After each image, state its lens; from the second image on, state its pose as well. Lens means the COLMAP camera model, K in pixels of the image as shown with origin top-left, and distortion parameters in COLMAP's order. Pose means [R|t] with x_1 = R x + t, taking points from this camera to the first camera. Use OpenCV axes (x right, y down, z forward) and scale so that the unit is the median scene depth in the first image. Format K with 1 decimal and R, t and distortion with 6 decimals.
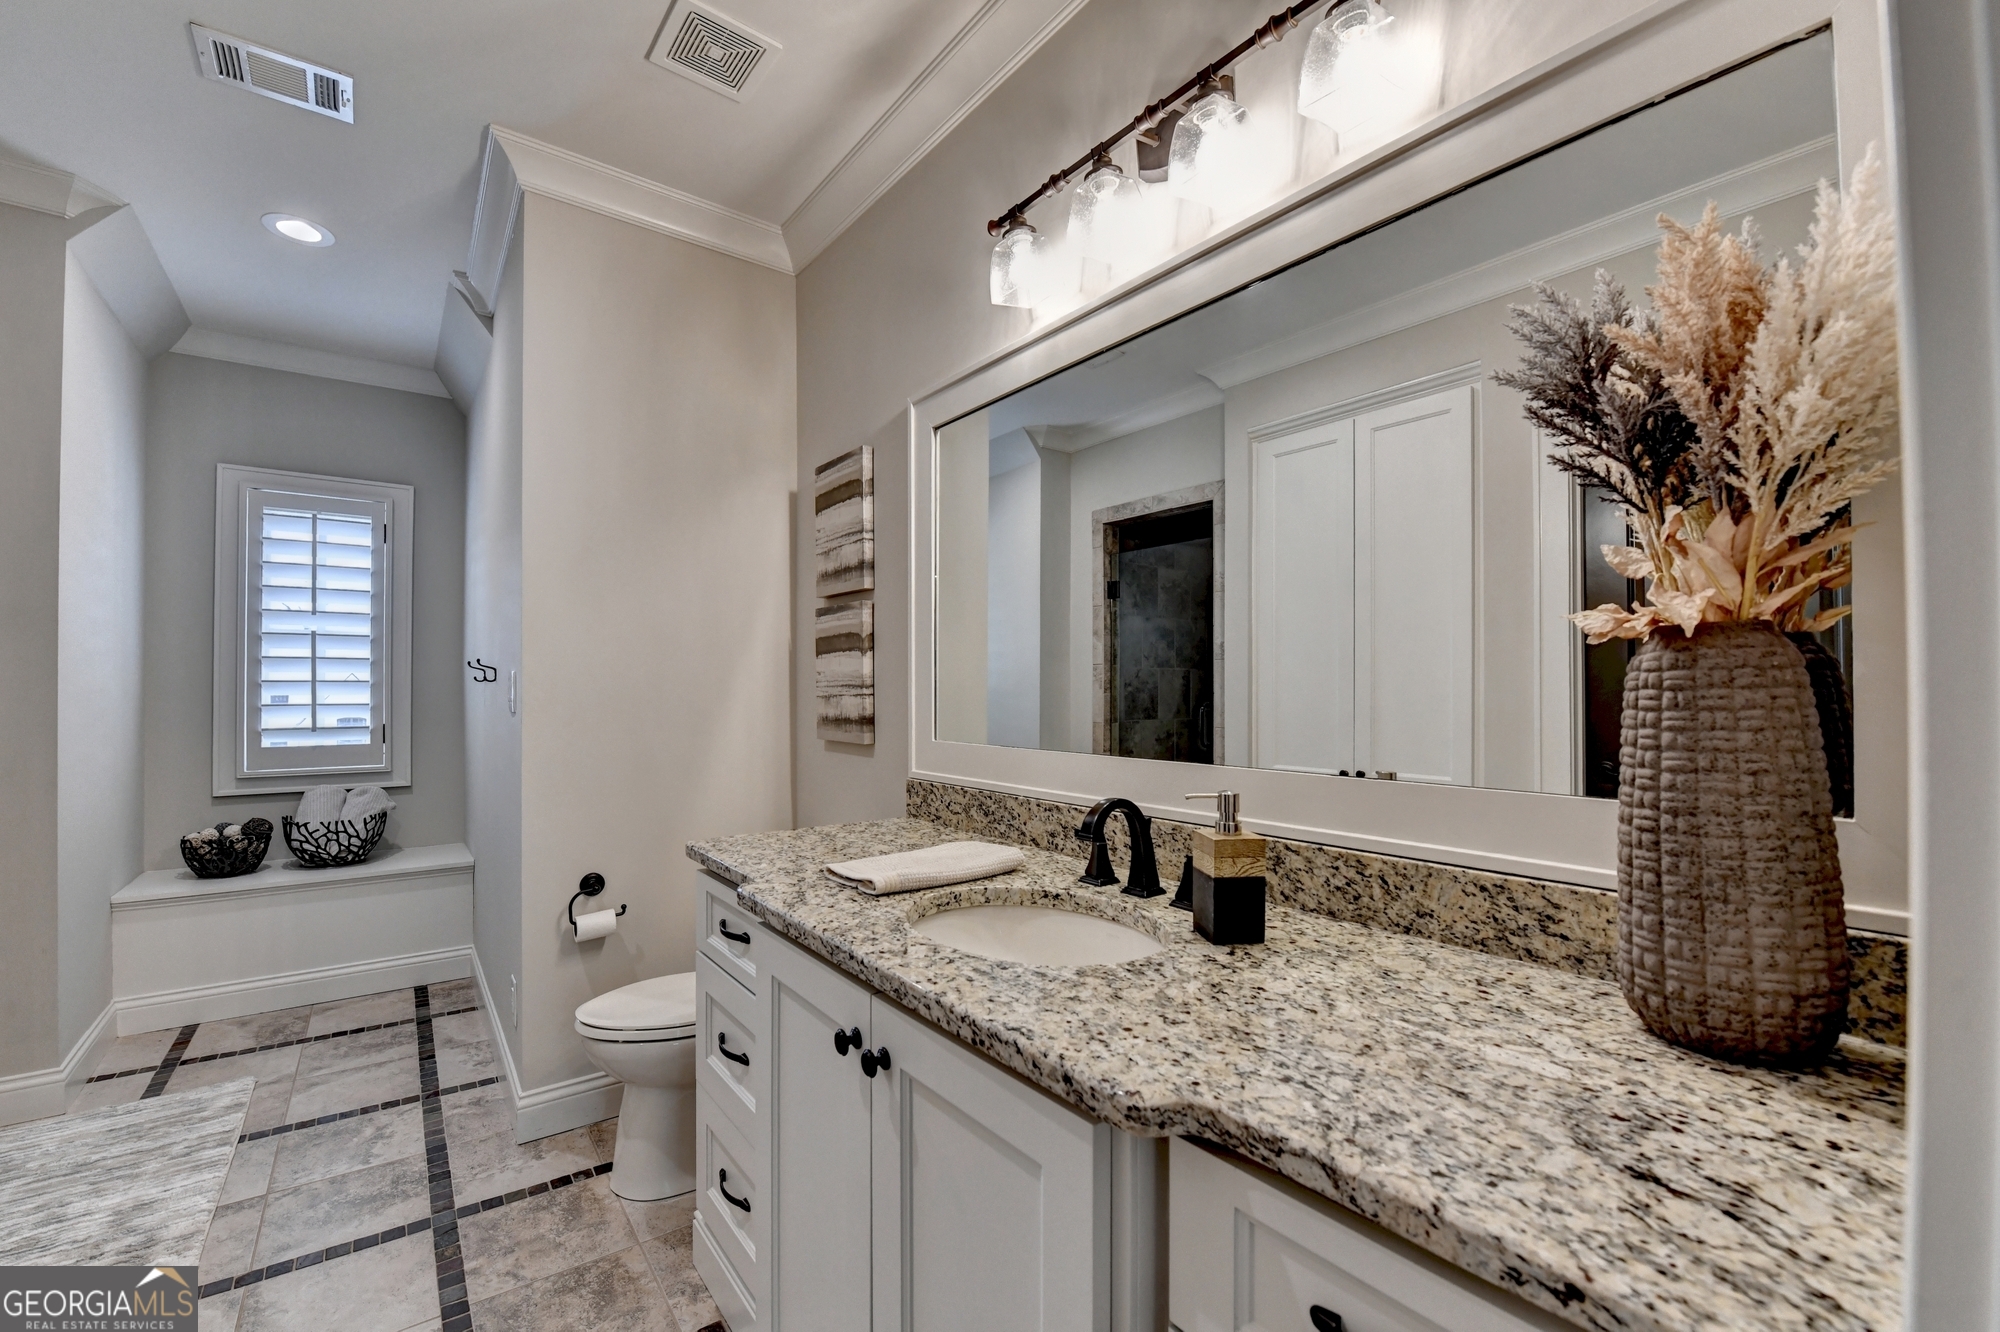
lens RADIAL K [[828.4, 0, 996.4], [0, 828.4, 676.5], [0, 0, 1]] dist [-0.013071, -0.000336]
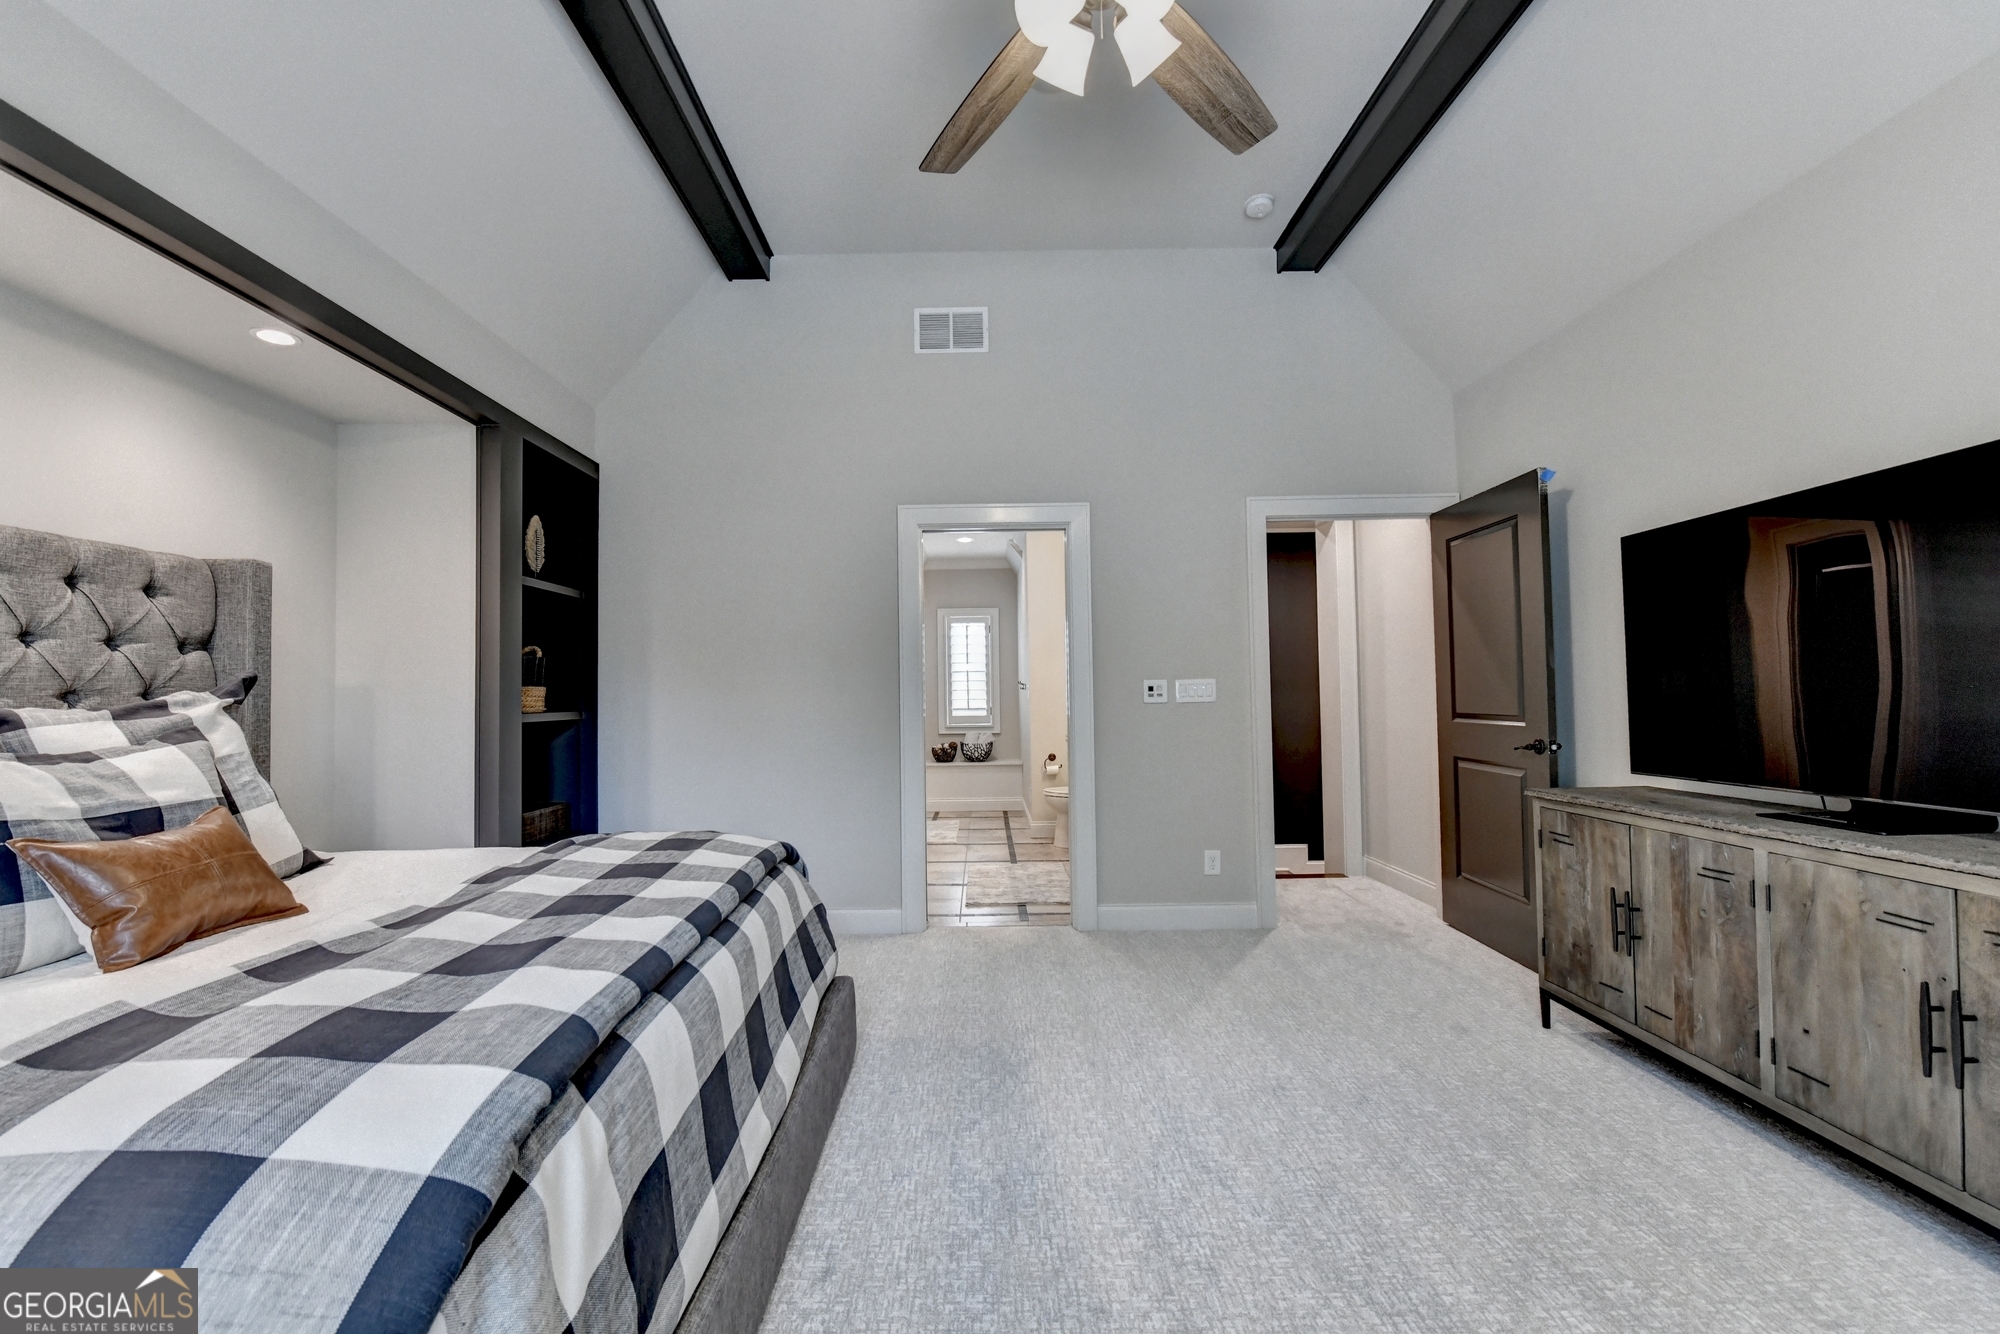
lens RADIAL K [[828.4, 0, 994.0], [0, 828.4, 669.8], [0, 0, 1]] dist [-0.013071, -0.000336]
pose [[0.814179, -0.027060, -0.579982, 0.865339], [0.019308, 0.999623, -0.019535, -0.007771], [0.580292, 0.004707, 0.814395, -1.245669]]
